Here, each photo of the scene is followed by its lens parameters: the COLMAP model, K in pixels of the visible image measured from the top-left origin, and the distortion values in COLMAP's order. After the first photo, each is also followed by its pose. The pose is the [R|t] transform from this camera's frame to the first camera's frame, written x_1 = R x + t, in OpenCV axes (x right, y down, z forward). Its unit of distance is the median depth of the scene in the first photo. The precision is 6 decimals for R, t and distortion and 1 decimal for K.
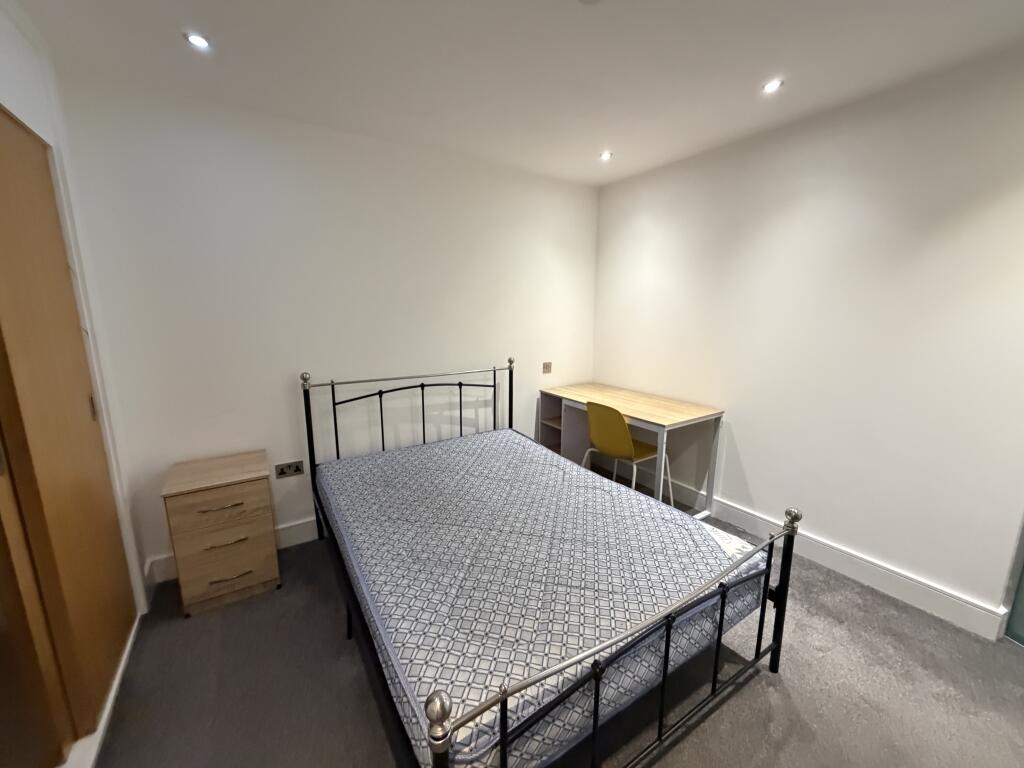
lens RADIAL K [[409.5, 0, 513.2], [0, 409.5, 384.0], [0, 0, 1]] dist [0.000009, -0.000070]
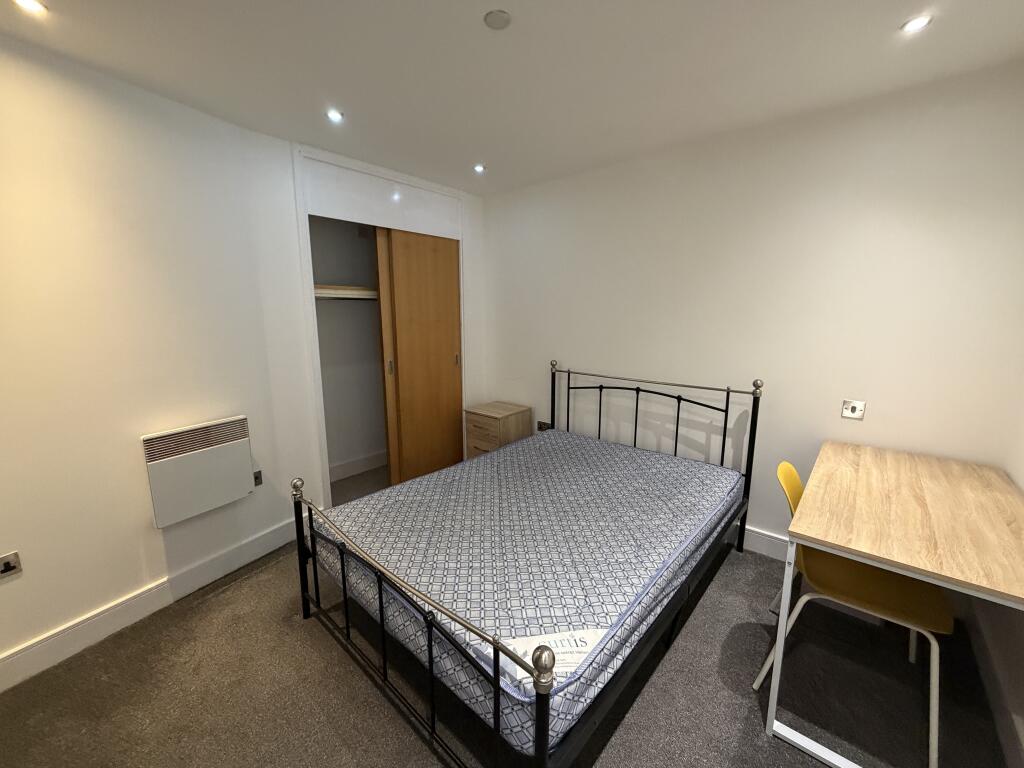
lens RADIAL K [[409.5, 0, 514.7], [0, 409.5, 384.1], [0, 0, 1]] dist [0.000009, -0.000070]
pose [[0.272559, 0.165037, -0.947879, 0.692668], [-0.178358, 0.976770, 0.118781, -0.079857], [0.945463, 0.136687, 0.295663, 0.429251]]
